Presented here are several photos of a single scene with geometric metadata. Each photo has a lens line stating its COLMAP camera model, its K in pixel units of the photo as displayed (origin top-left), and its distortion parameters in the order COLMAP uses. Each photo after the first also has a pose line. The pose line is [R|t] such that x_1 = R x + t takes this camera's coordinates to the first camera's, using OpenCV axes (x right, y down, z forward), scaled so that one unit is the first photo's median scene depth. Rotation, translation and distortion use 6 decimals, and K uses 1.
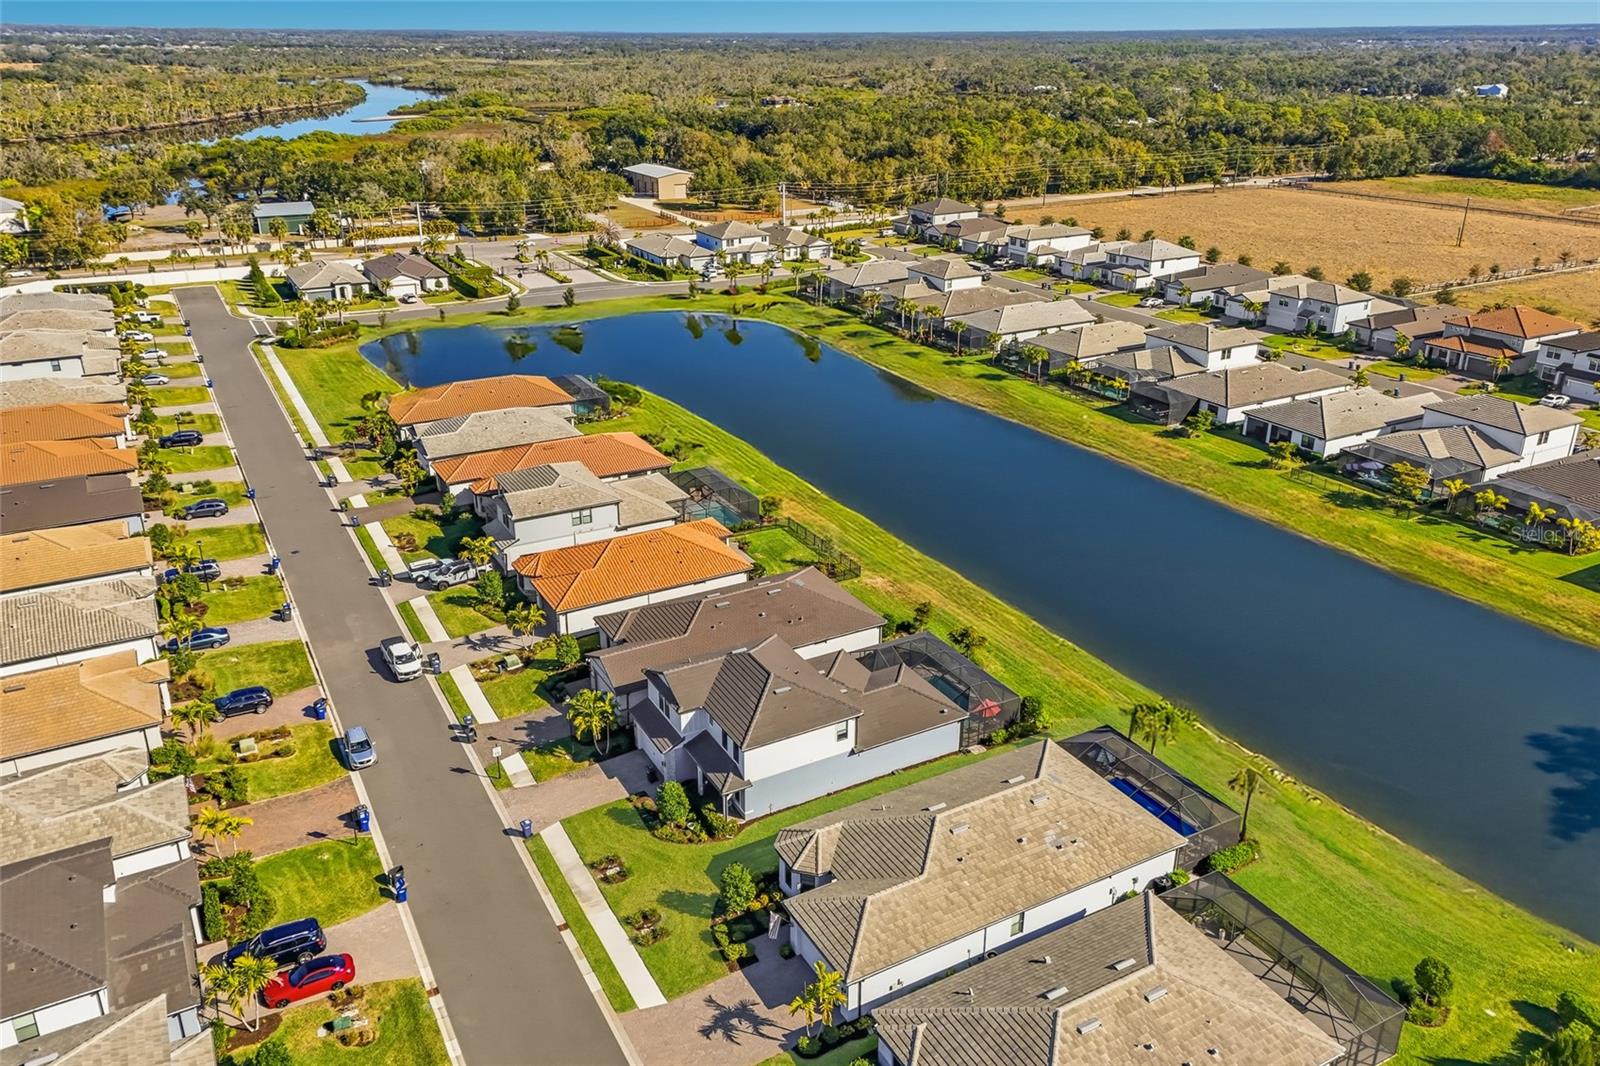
lens RADIAL K [[1178.0, 0, 782.4], [0, 1178.0, 498.6], [0, 0, 1]] dist [0.103688, -0.098140]
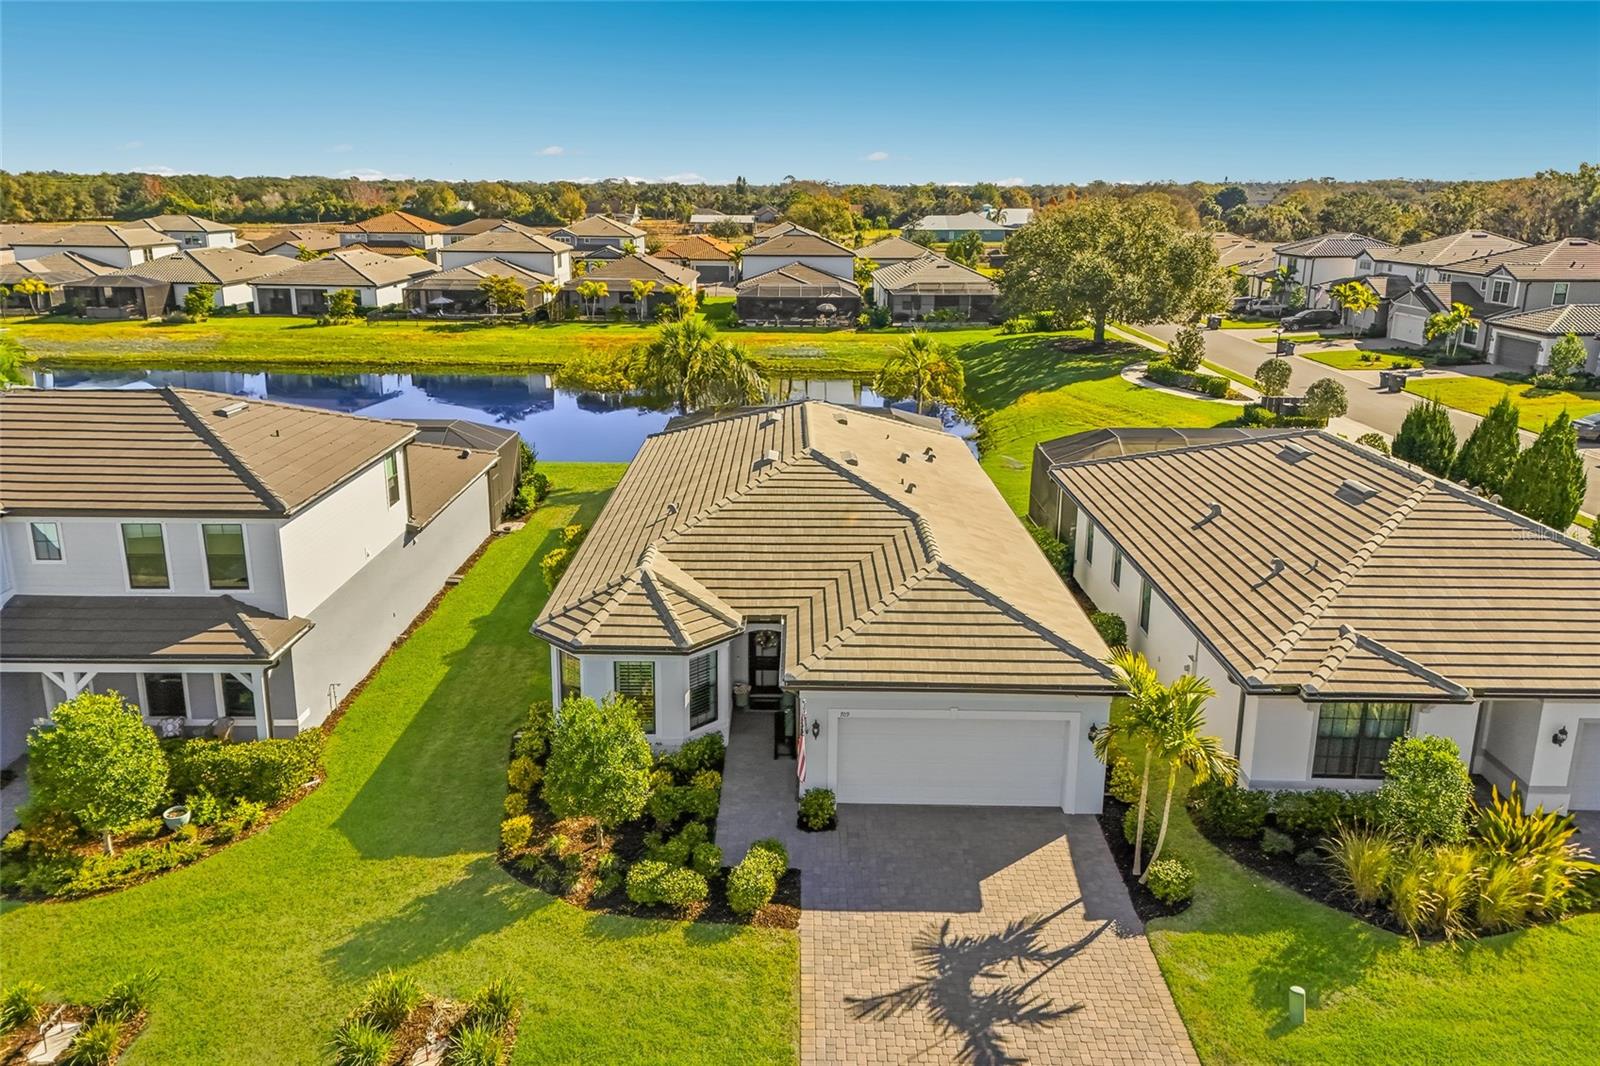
lens RADIAL K [[1178.0, 0, 782.4], [0, 1178.0, 498.6], [0, 0, 1]] dist [0.103688, -0.098140]
pose [[0.486041, -0.213806, 0.847379, -0.123963], [0.309073, 0.949004, 0.062168, 0.113350], [-0.817458, 0.231686, 0.527336, 0.344055]]
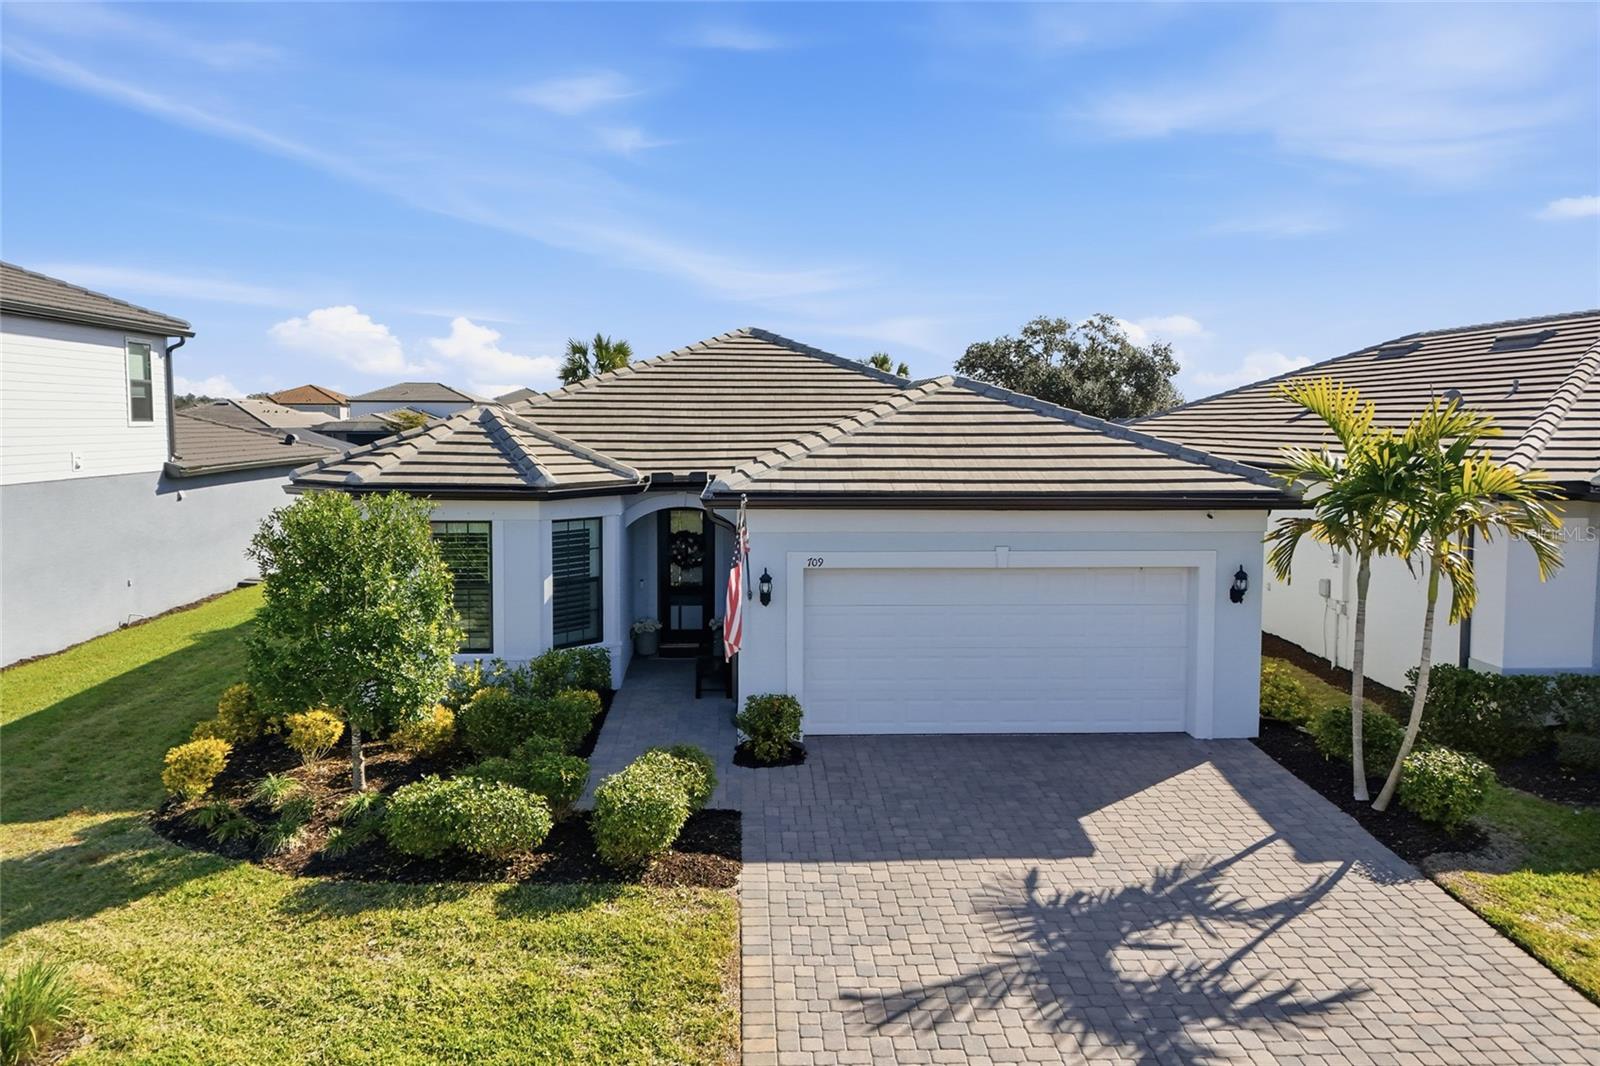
lens RADIAL K [[1163.9, 0, 800.0], [0, 1163.9, 533.0], [0, 0, 1]] dist [0.083854, -0.078722]
pose [[0.424973, -0.077528, 0.901880, -0.073984], [0.321371, 0.944344, -0.070255, 0.156106], [-0.846238, 0.319694, 0.426236, 0.388674]]
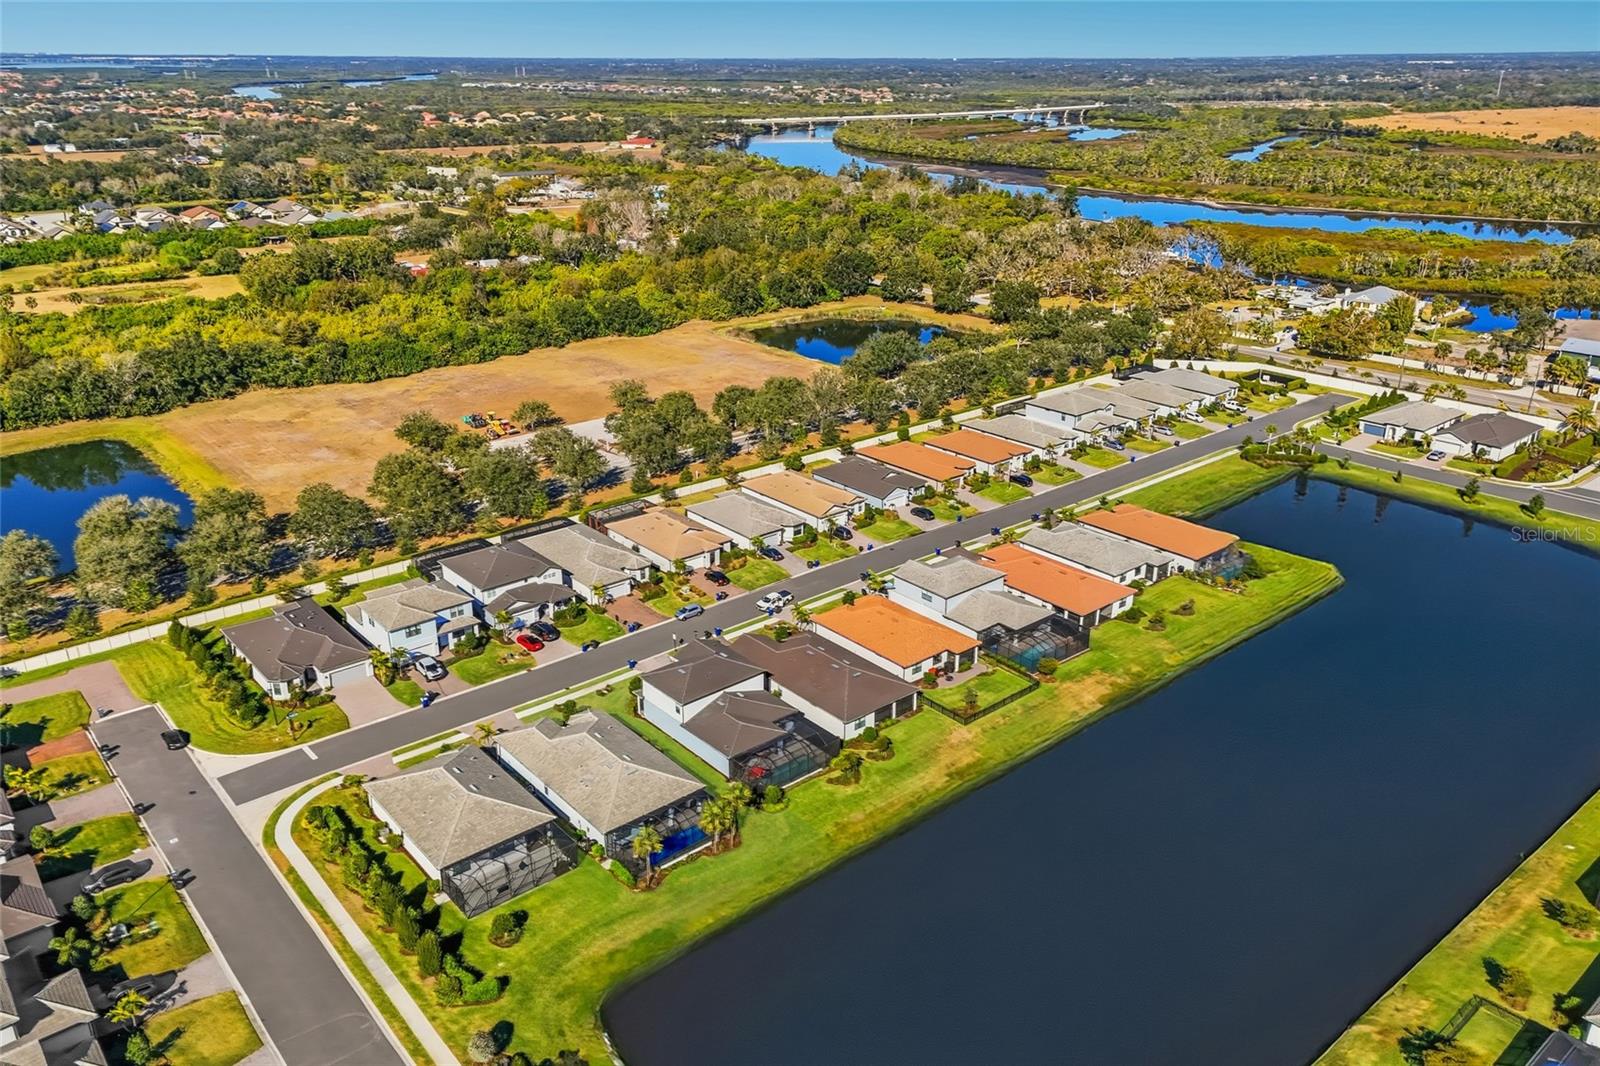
lens RADIAL K [[1163.9, 0, 800.0], [0, 1163.9, 533.0], [0, 0, 1]] dist [0.083854, -0.078722]
pose [[0.205763, 0.362522, -0.908977, 0.793102], [-0.355785, 0.893003, 0.275613, -0.290139], [0.911635, 0.266690, 0.312727, 0.289949]]
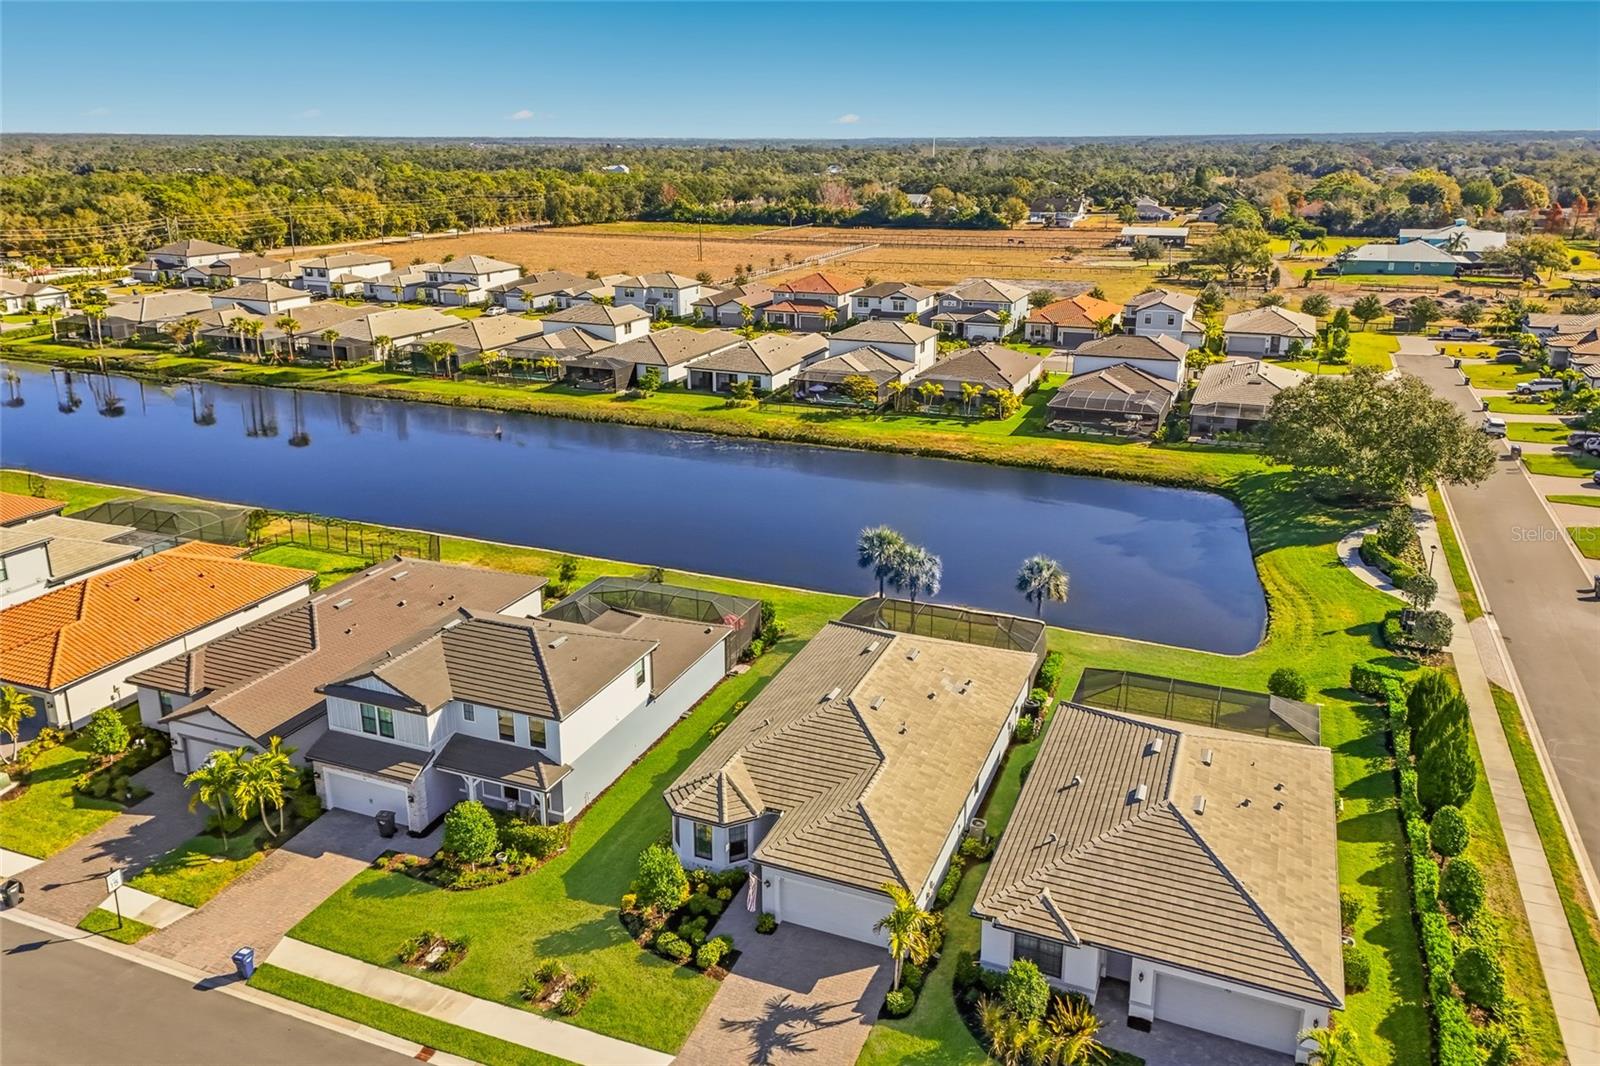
lens RADIAL K [[1178.0, 0, 782.4], [0, 1178.0, 498.6], [0, 0, 1]] dist [0.103688, -0.098140]
pose [[0.782573, -0.181705, 0.595452, -0.161348], [0.227940, 0.973672, -0.002449, 0.056469], [-0.579330, 0.137644, 0.803387, 0.162411]]
